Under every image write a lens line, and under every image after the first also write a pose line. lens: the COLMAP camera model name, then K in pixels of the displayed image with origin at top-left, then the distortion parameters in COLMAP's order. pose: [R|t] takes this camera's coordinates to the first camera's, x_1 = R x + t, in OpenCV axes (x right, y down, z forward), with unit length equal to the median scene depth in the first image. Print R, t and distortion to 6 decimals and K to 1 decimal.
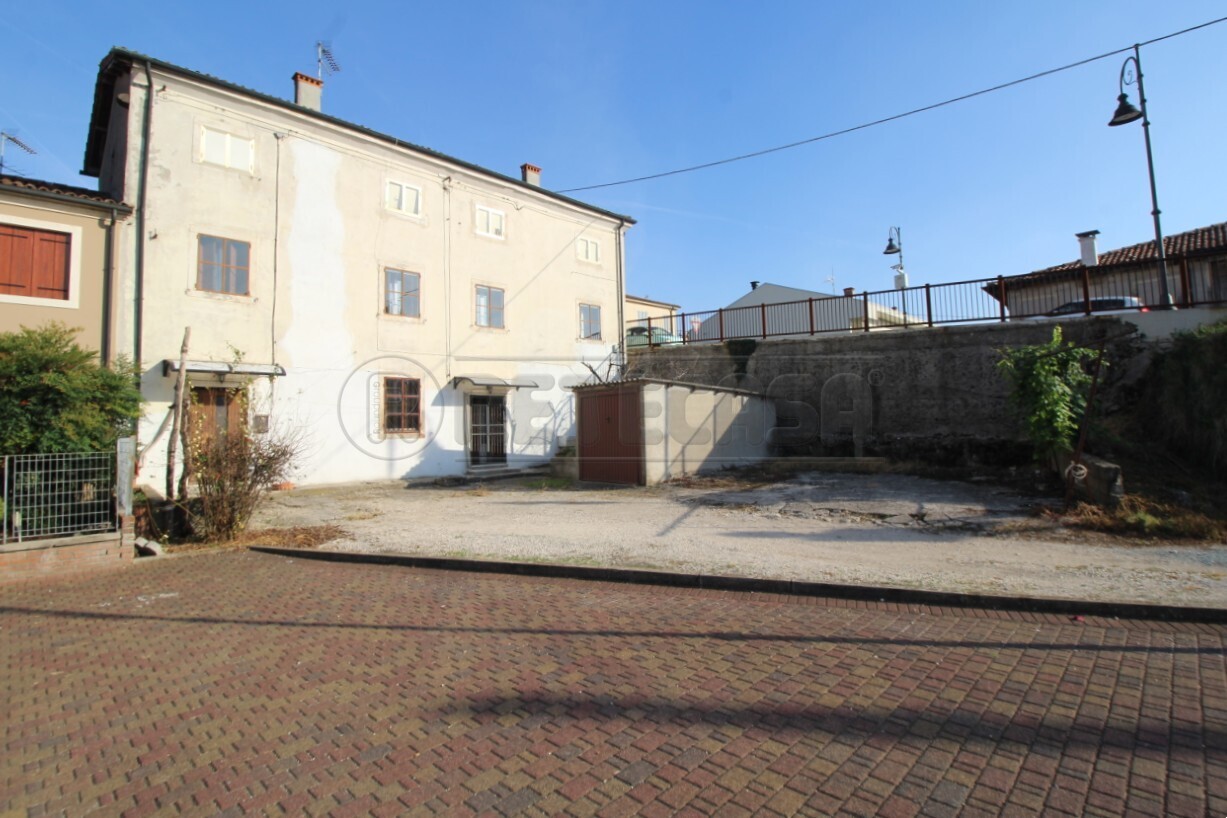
lens RADIAL K [[575.2, 0, 611.1], [0, 575.2, 395.6], [0, 0, 1]] dist [-0.001741, -0.001358]
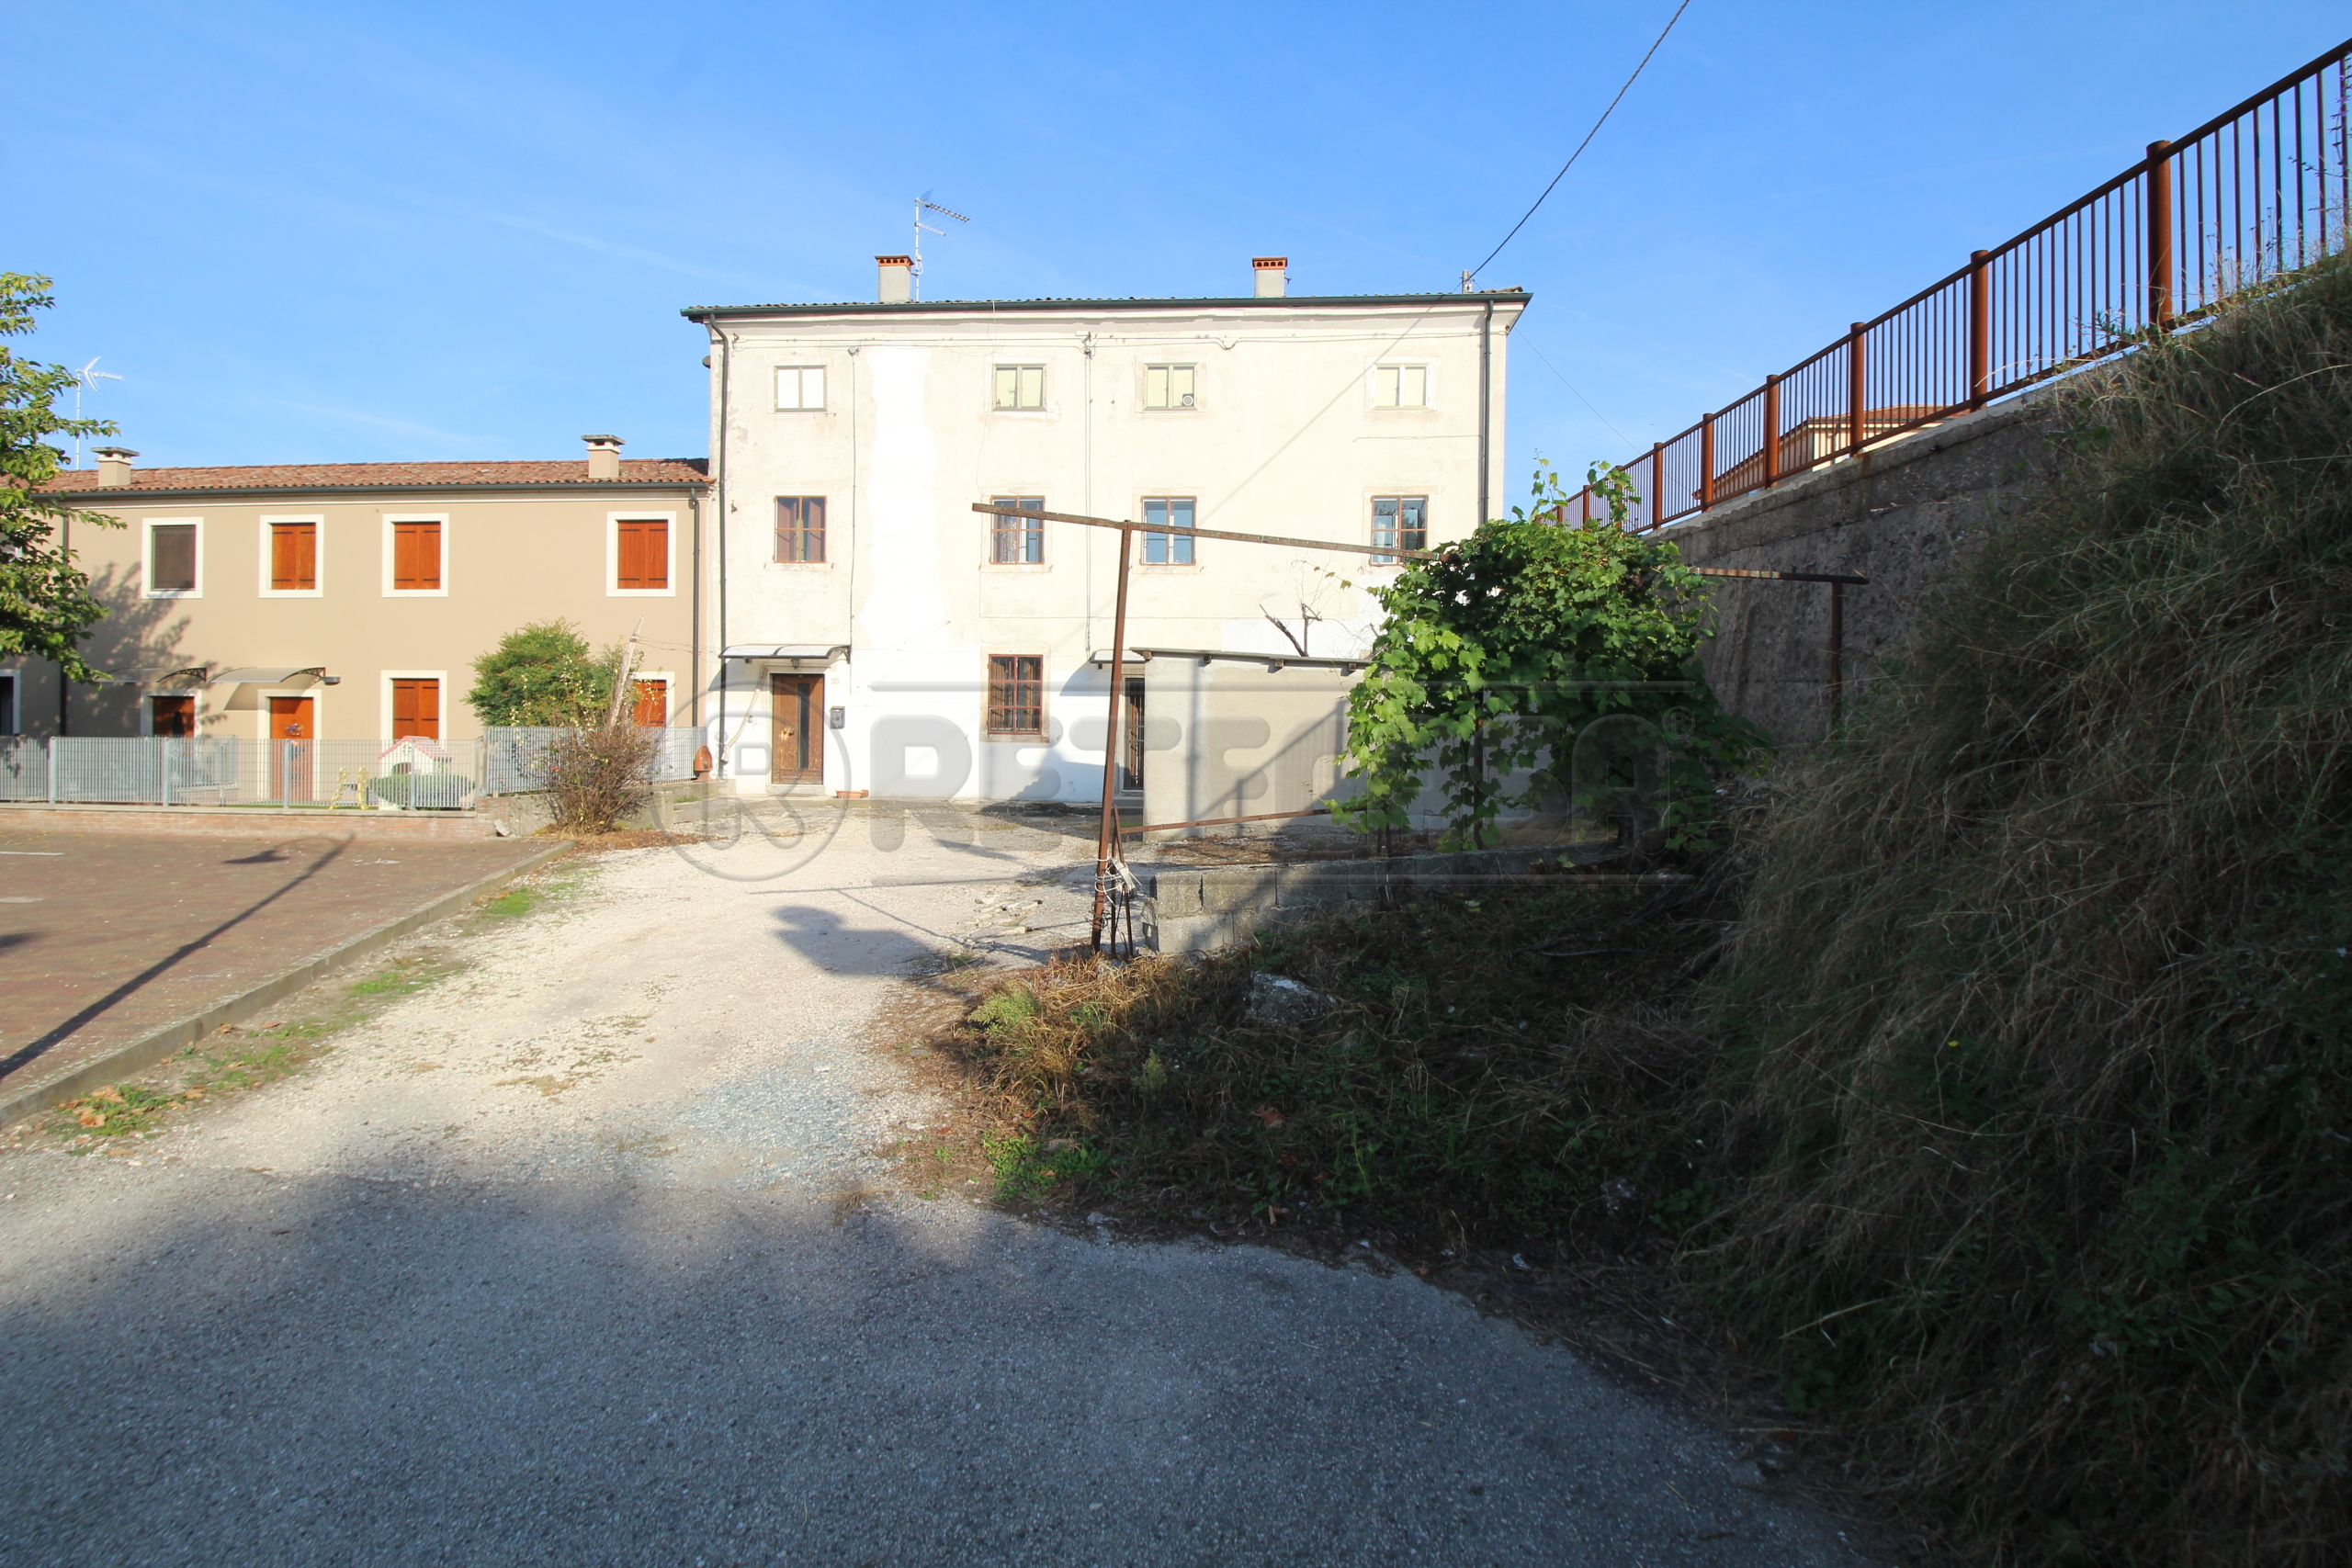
lens RADIAL K [[1102.4, 0, 1171.4], [0, 1102.4, 758.3], [0, 0, 1]] dist [-0.001741, -0.001358]
pose [[0.674470, 0.016181, -0.738125, 0.721521], [0.013599, 0.999318, 0.034333, 0.048703], [0.738177, -0.033195, 0.673790, 0.256755]]
